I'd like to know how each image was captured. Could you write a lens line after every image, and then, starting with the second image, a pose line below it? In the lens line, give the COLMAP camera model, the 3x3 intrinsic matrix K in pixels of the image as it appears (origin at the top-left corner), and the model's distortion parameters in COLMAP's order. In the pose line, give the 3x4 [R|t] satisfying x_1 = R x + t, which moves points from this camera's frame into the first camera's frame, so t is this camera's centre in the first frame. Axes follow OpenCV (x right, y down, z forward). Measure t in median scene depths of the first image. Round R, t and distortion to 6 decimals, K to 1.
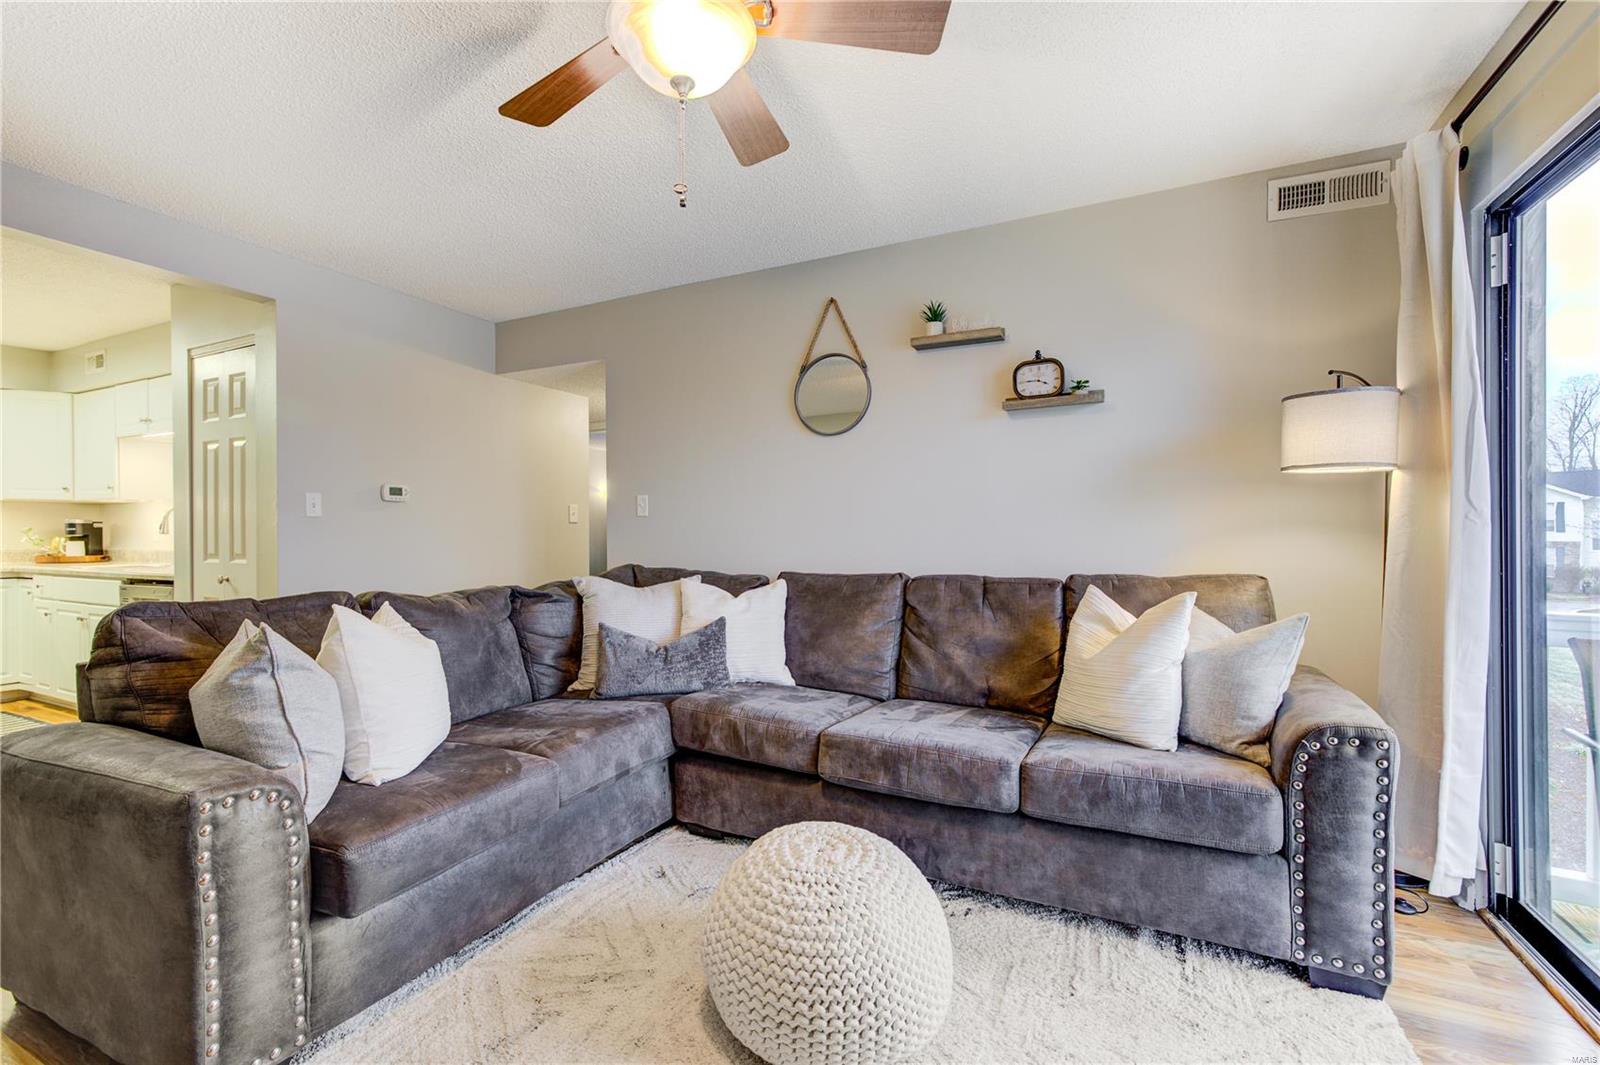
lens RADIAL K [[692.6, 0, 792.0], [0, 692.6, 540.9], [0, 0, 1]] dist [-0.034289, 0.018730]
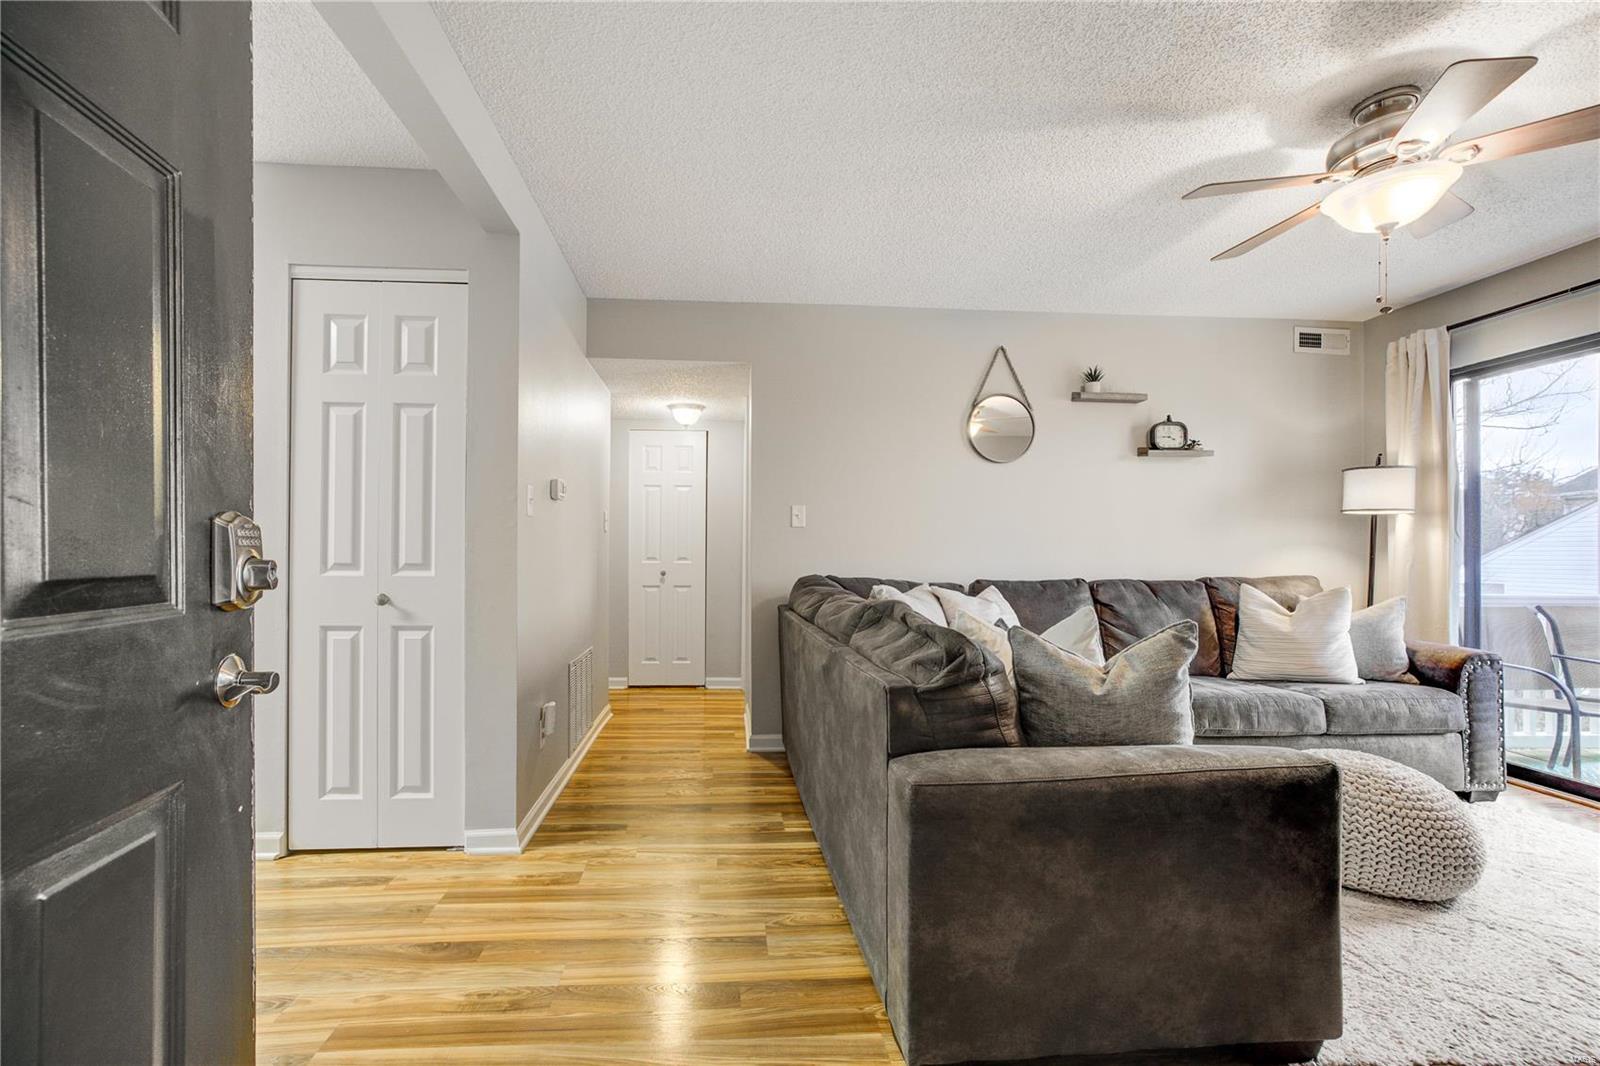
lens RADIAL K [[692.1, 0, 772.2], [0, 692.1, 551.9], [0, 0, 1]] dist [-0.036486, 0.019233]
pose [[0.866505, 0.009406, 0.499080, -0.896679], [-0.004849, 0.999934, -0.010426, 0.012865], [-0.499145, 0.006615, 0.866493, 0.189869]]
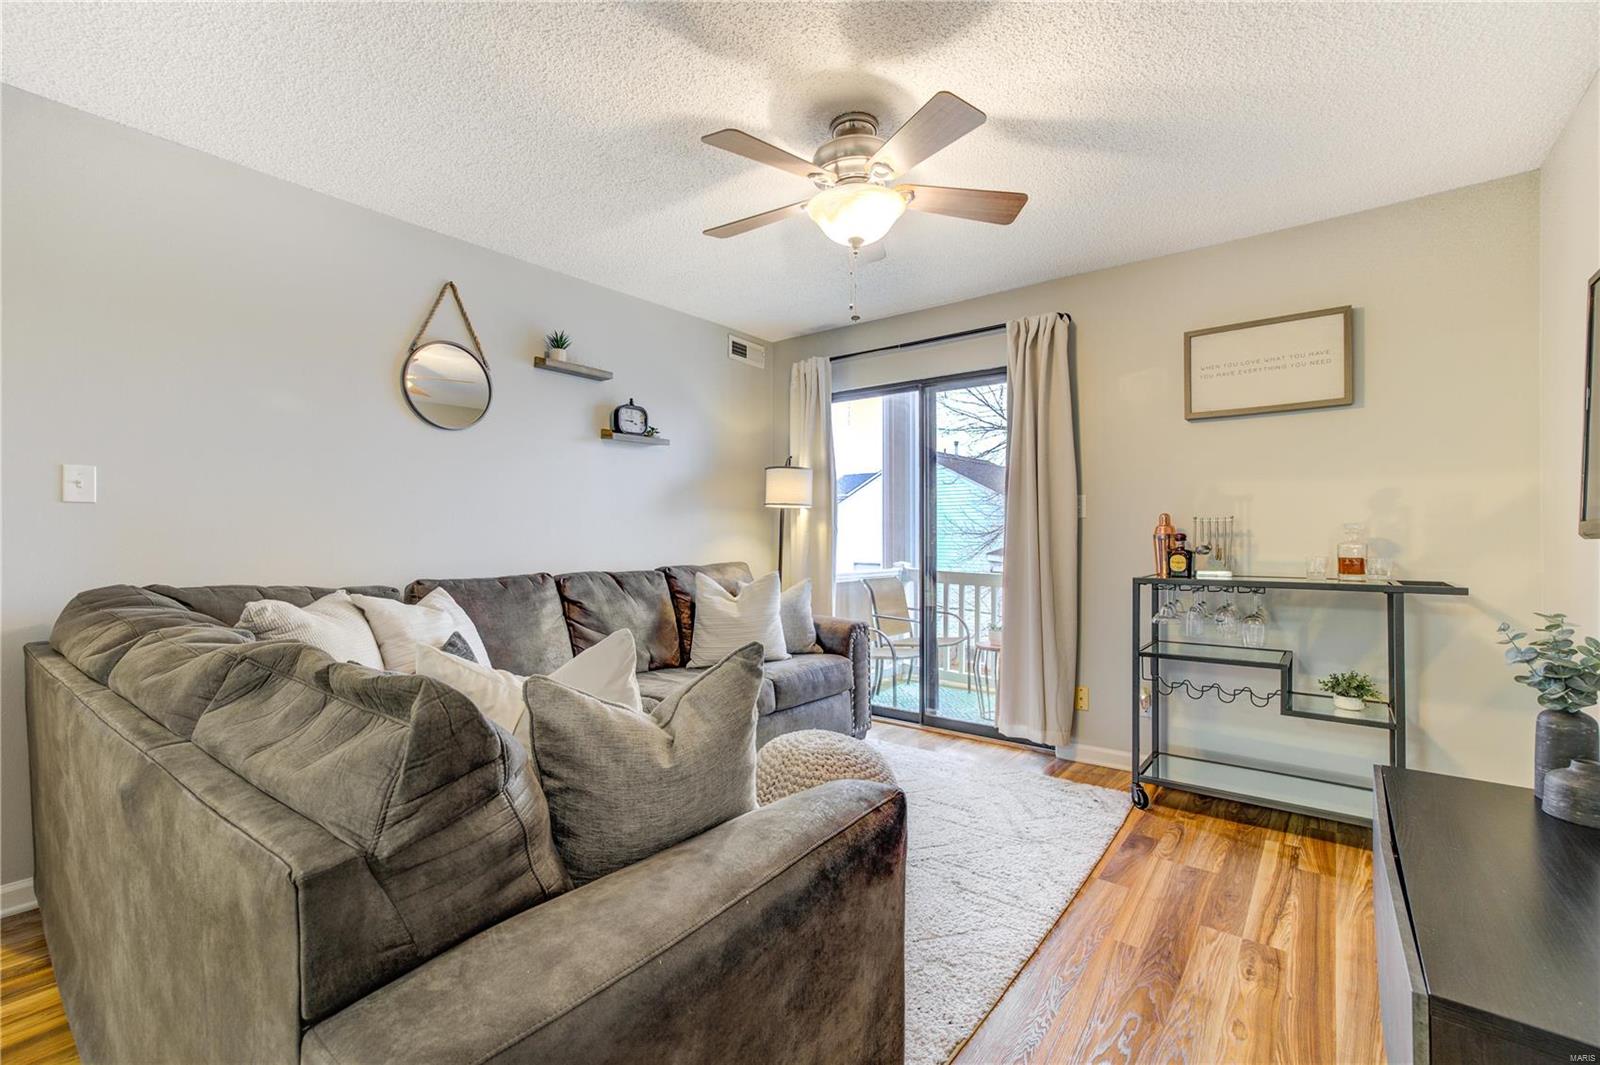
lens RADIAL K [[687.9, 0, 790.1], [0, 687.9, 536.0], [0, 0, 1]] dist [-0.038635, 0.019346]
pose [[0.220659, 0.007711, 0.975321, -0.758690], [0.003553, 0.999956, -0.008710, -0.000881], [-0.975345, 0.005388, 0.220621, 0.370217]]
